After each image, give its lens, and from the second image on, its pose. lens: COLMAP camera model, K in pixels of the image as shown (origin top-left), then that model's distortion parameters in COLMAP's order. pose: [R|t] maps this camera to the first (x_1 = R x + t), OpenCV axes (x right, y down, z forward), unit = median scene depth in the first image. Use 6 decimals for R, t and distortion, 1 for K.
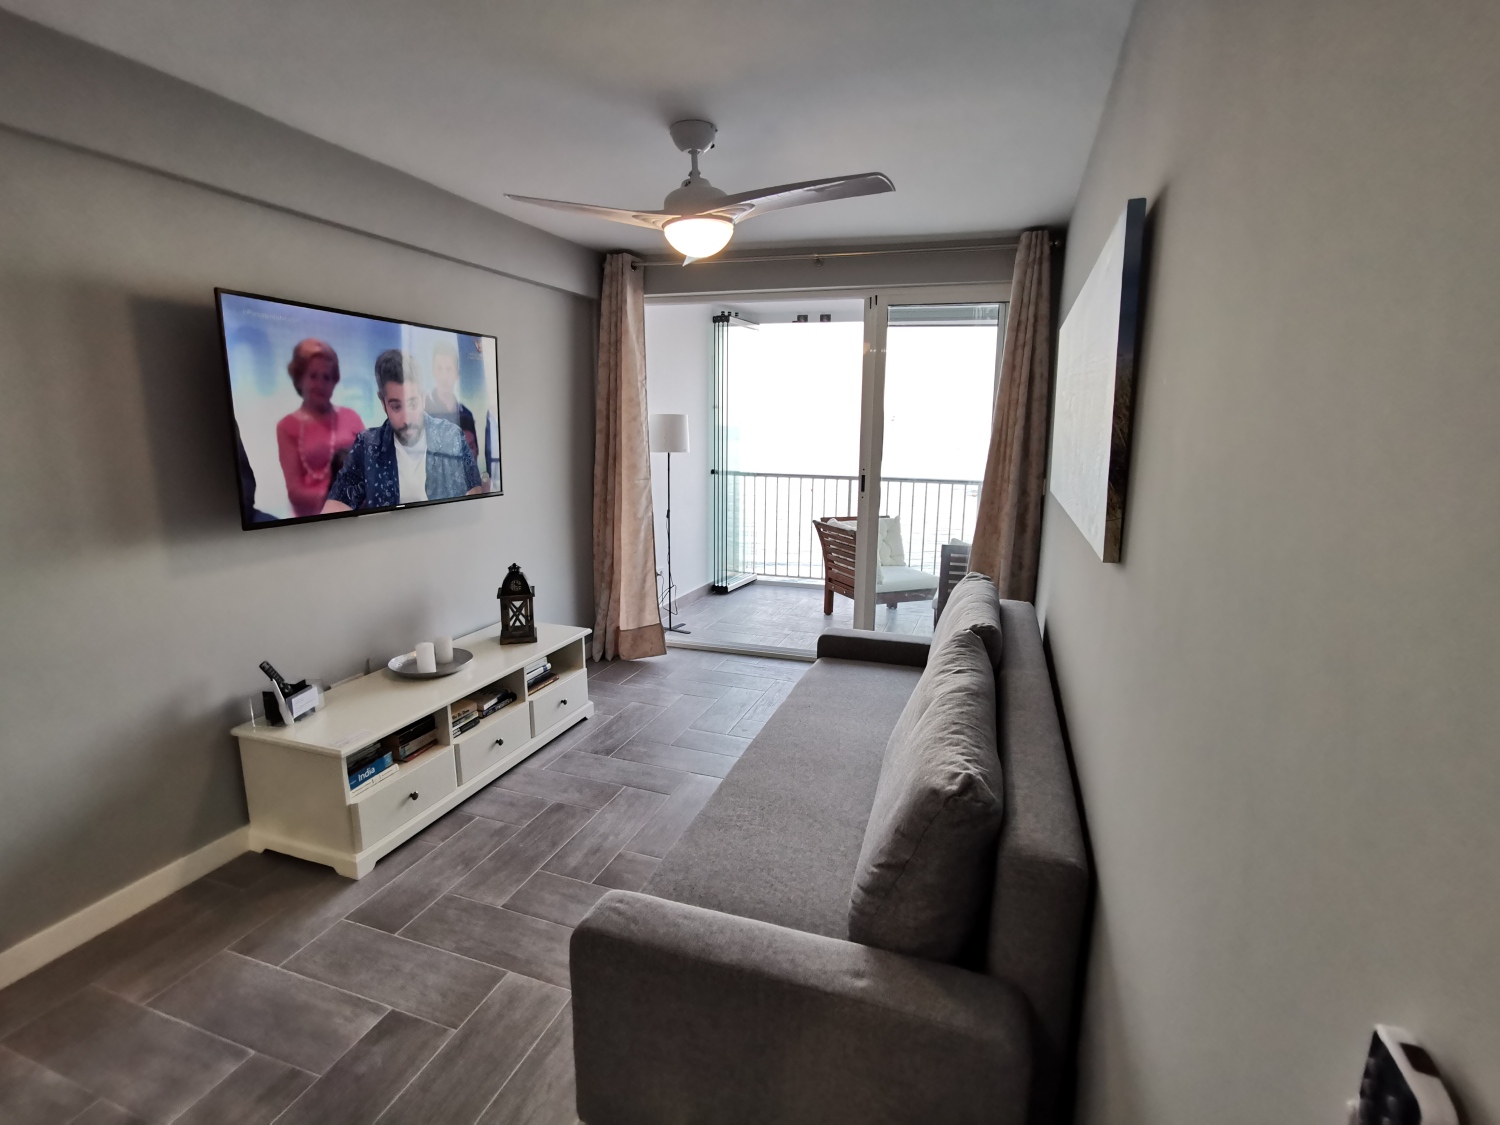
lens RADIAL K [[721.0, 0, 752.4], [0, 721.0, 559.9], [0, 0, 1]] dist [-0.036194, 0.024478]
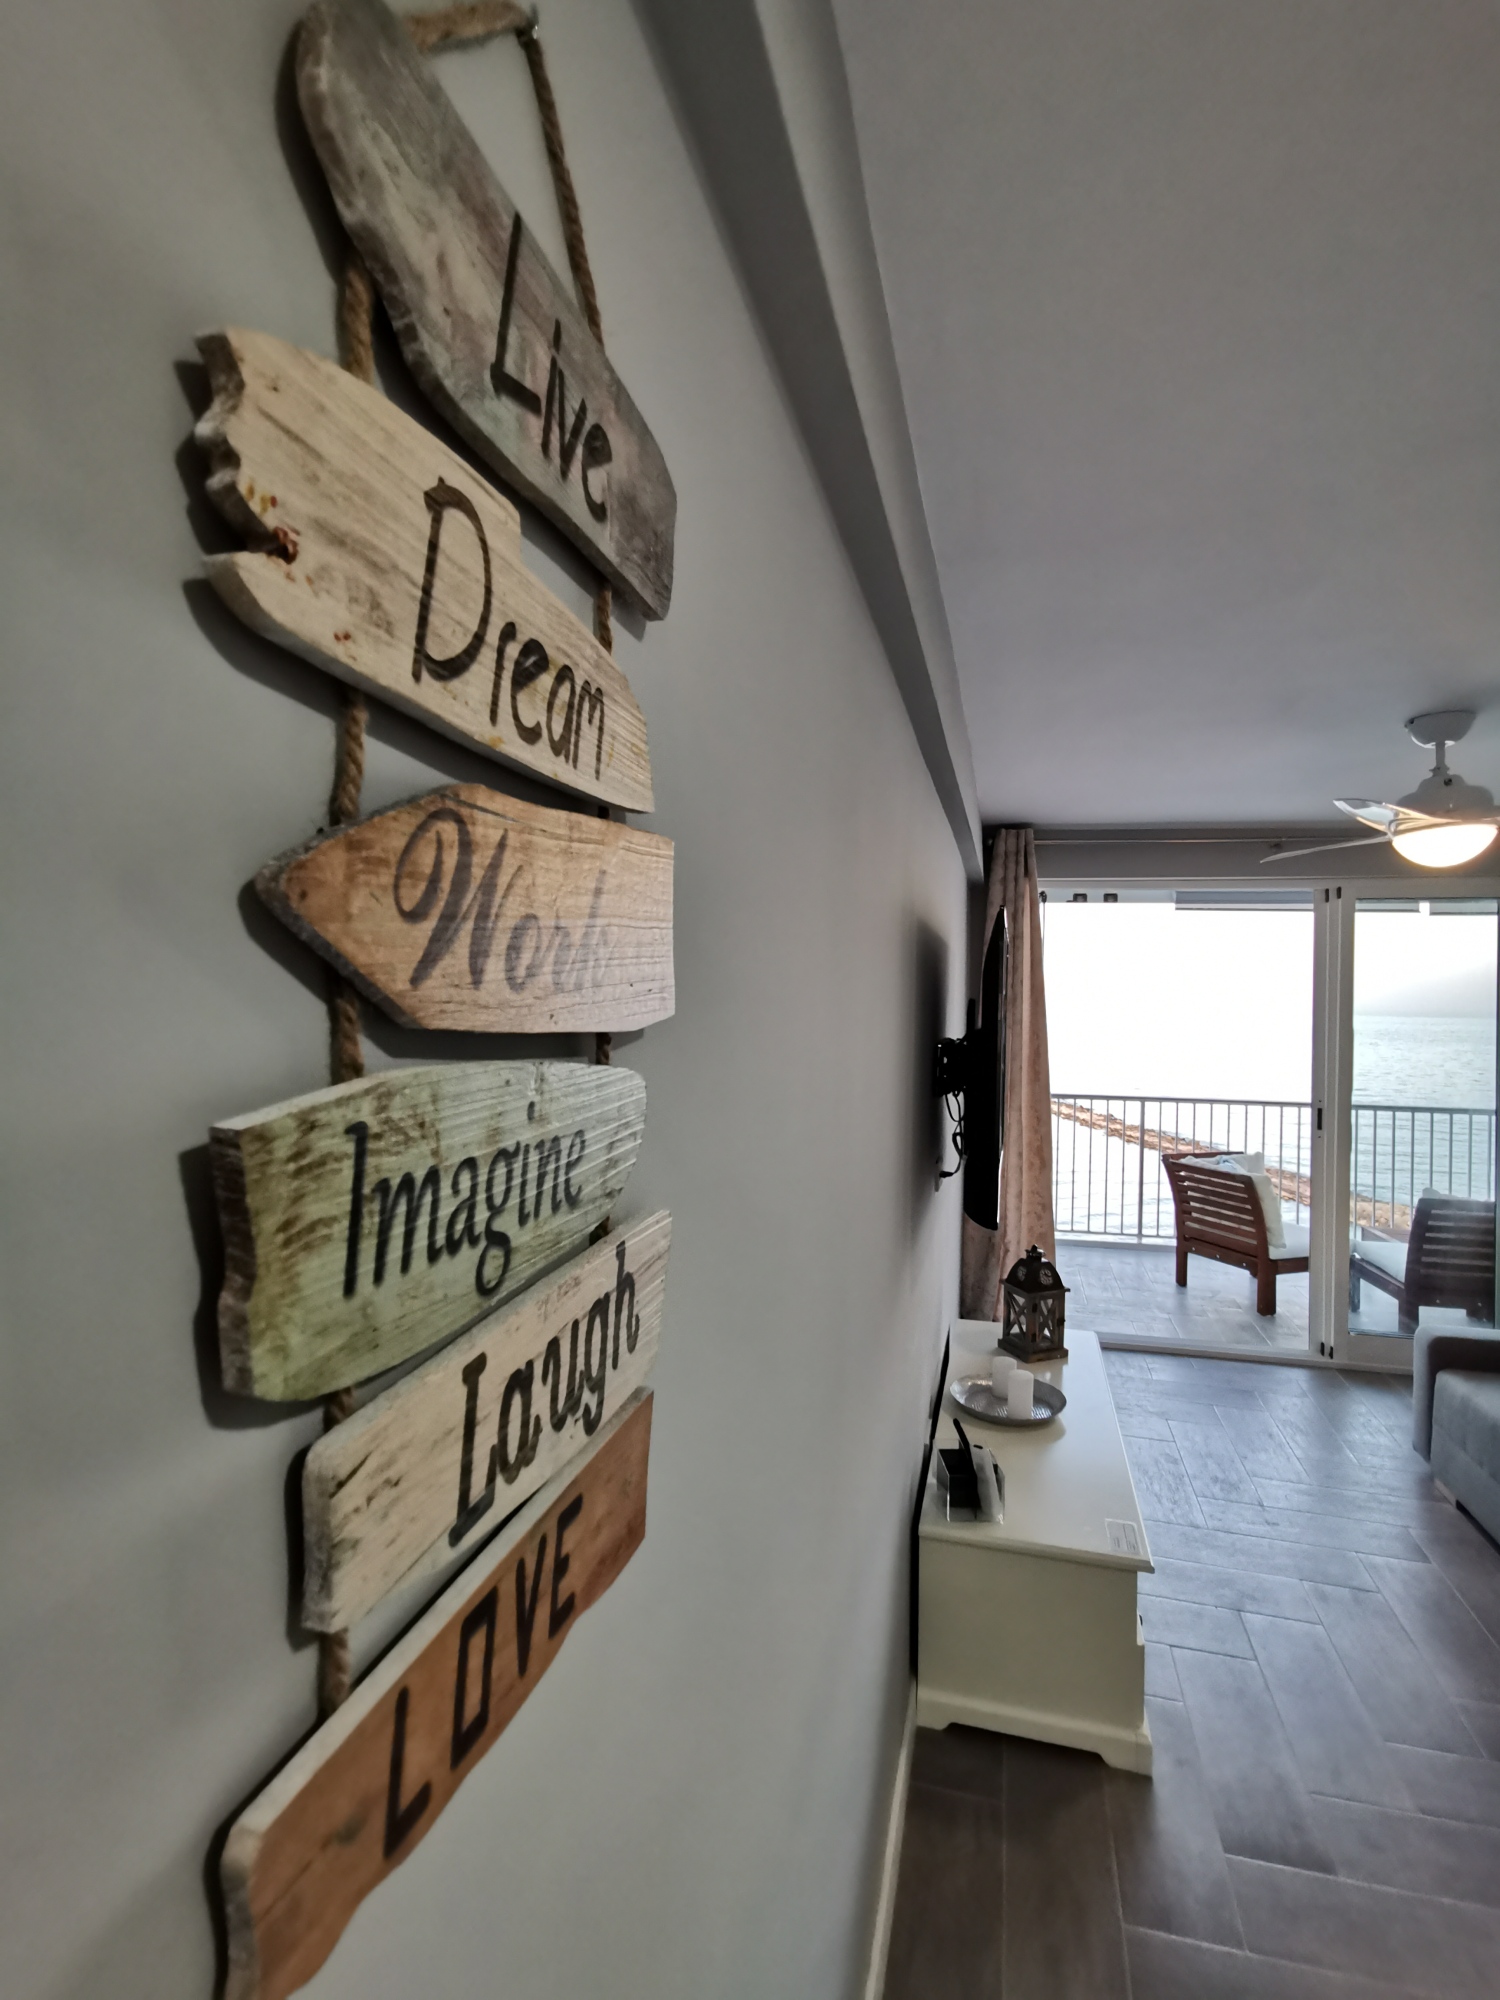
lens RADIAL K [[961.4, 0, 753.6], [0, 961.4, 992.2], [0, 0, 1]] dist [-0.036194, 0.024478]
pose [[0.997020, 0.010026, 0.076488, -0.555913], [0.004965, 0.981123, -0.193319, -0.047949], [-0.076982, 0.193123, 0.978150, 0.024656]]
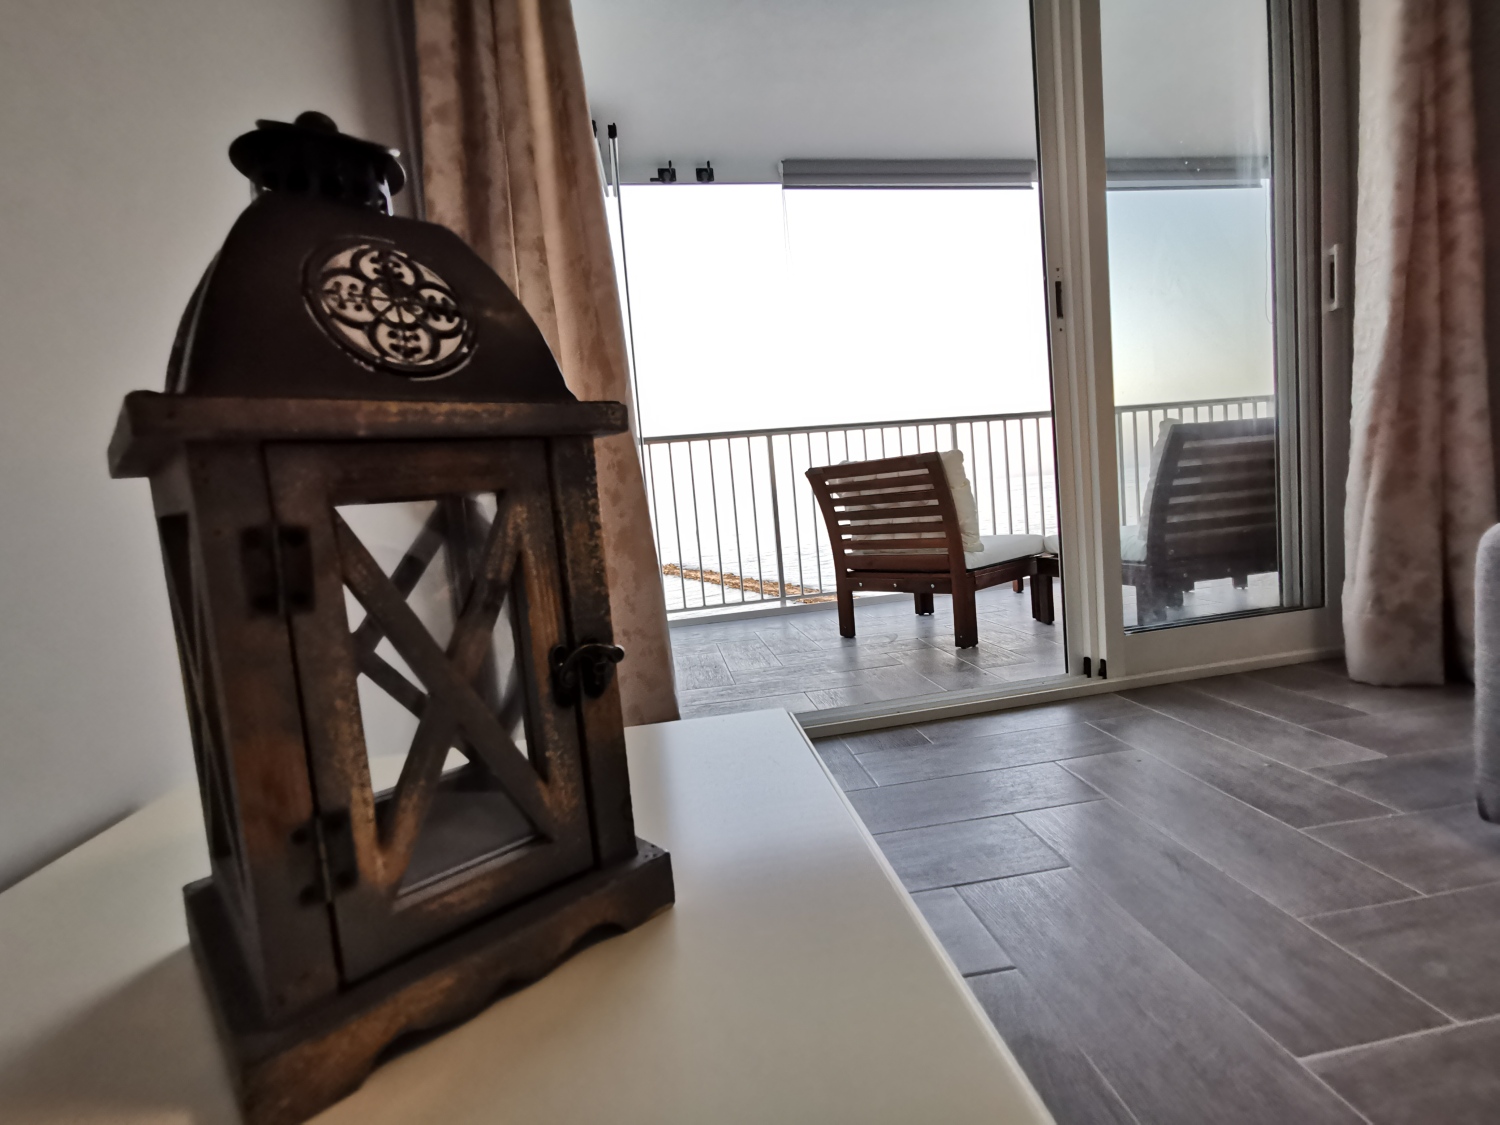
lens RADIAL K [[721.0, 0, 752.4], [0, 721.0, 559.9], [0, 0, 1]] dist [-0.036194, 0.024478]
pose [[0.884390, -0.124768, 0.449763, -0.267086], [0.179233, 0.980513, -0.080431, 0.064013], [-0.430963, 0.151745, 0.889519, 0.729936]]
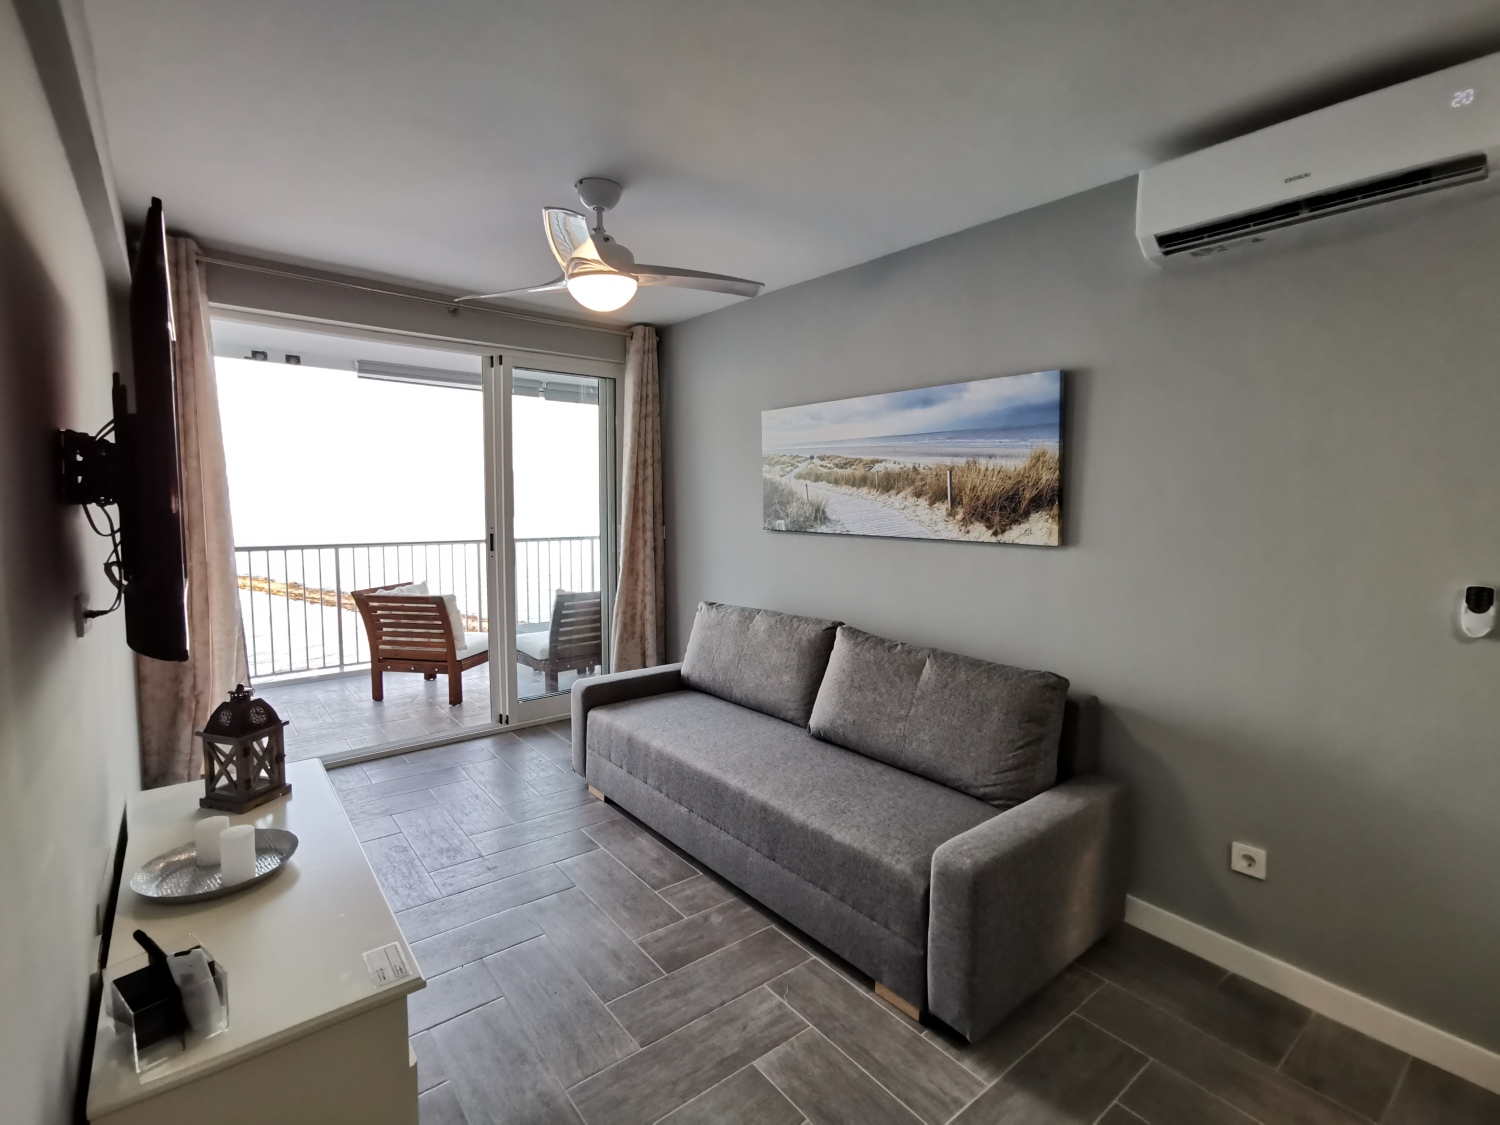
lens RADIAL K [[721.0, 0, 752.4], [0, 721.0, 559.9], [0, 0, 1]] dist [-0.036194, 0.024478]
pose [[0.533234, -0.080660, 0.842114, -0.498967], [0.155839, 0.987774, -0.004066, -0.025384], [-0.831490, 0.133402, 0.539285, 0.199700]]
